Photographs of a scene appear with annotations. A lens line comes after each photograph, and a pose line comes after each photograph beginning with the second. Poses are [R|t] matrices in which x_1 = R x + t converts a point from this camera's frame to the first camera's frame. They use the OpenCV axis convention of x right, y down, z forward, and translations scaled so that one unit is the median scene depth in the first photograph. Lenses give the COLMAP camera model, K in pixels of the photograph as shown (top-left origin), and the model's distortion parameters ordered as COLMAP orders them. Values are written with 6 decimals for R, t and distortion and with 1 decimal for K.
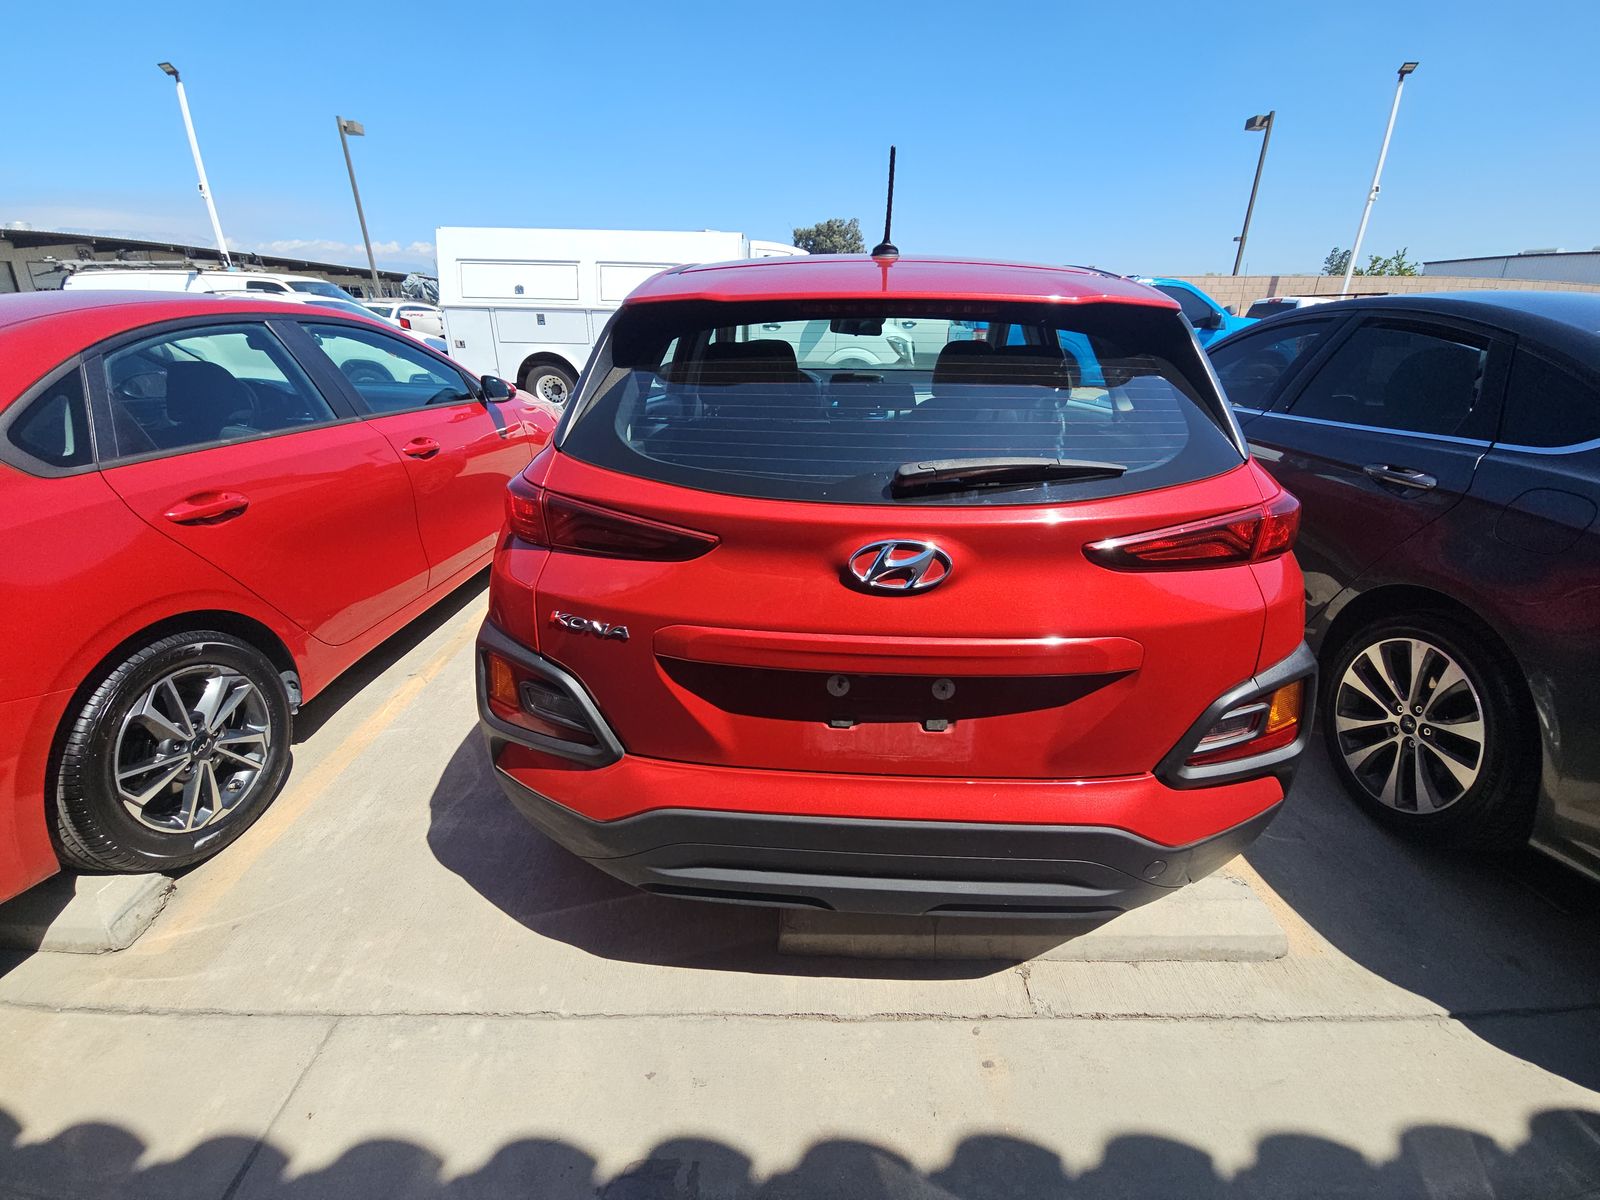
lens RADIAL K [[648.8, 0, 801.1], [0, 648.8, 606.8], [0, 0, 1]] dist [0.026676, -0.019064]
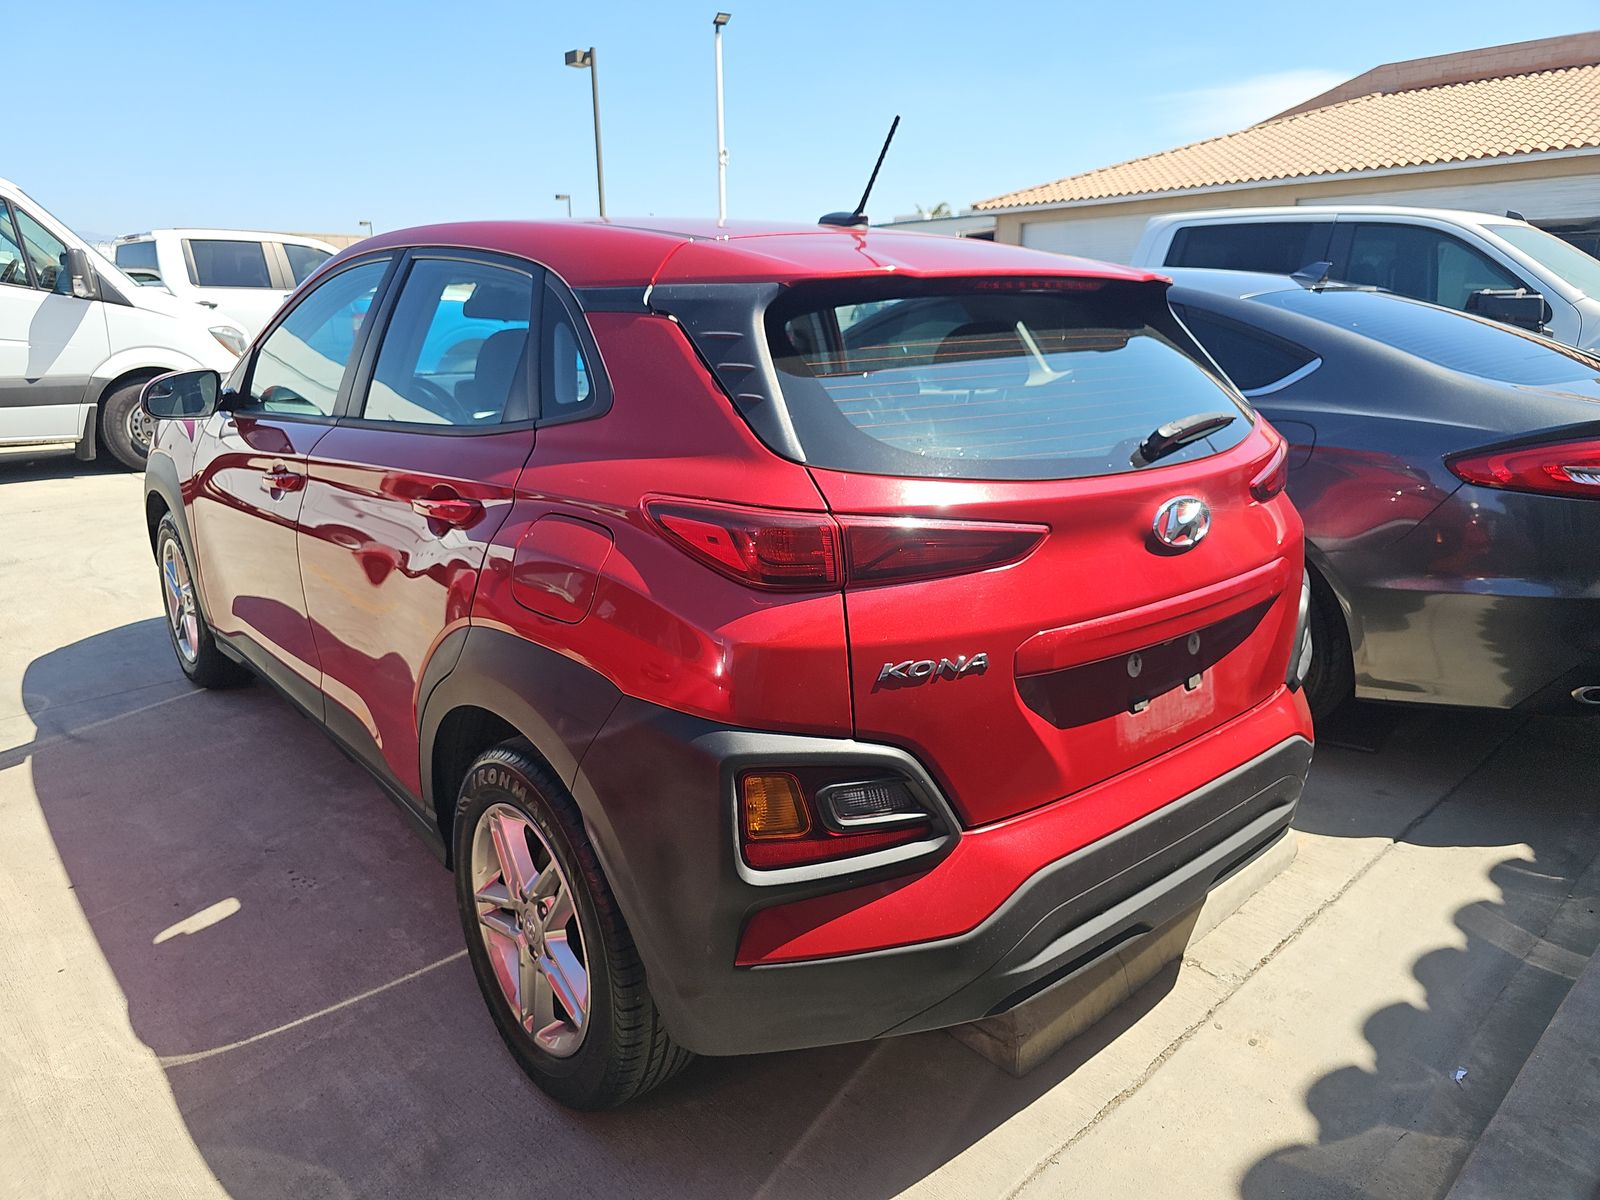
lens RADIAL K [[1065.2, 0, 800.0], [0, 1065.2, 600.0], [0, 0, 1]] dist [0.055756, -0.047061]
pose [[0.725826, -0.190826, 0.660879, -0.960176], [0.283280, 0.958421, -0.034379, -0.038673], [-0.626840, 0.212167, 0.749704, 0.093335]]
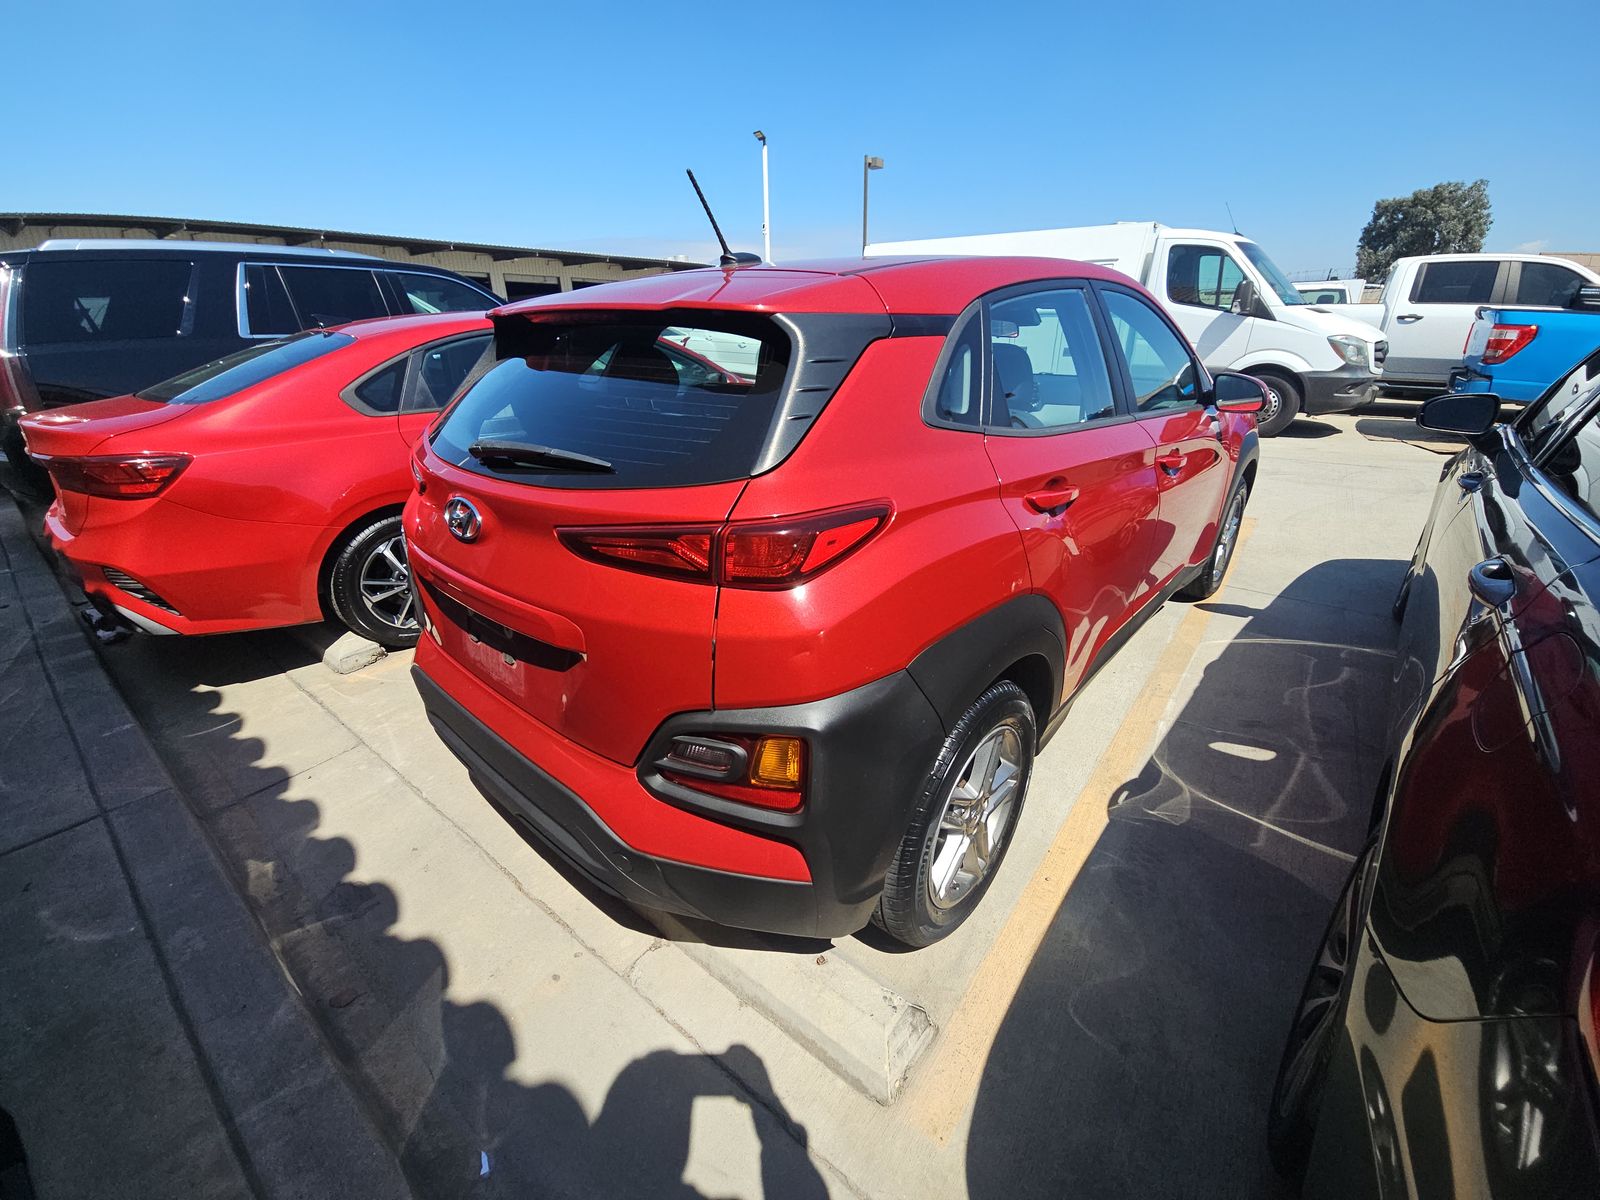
lens RADIAL K [[648.8, 0, 801.1], [0, 648.8, 606.8], [0, 0, 1]] dist [0.026676, -0.019064]
pose [[0.779708, 0.235318, -0.580242, 0.989537], [-0.236609, 0.968712, 0.074916, -0.099793], [0.579717, 0.078878, 0.810991, 0.237800]]
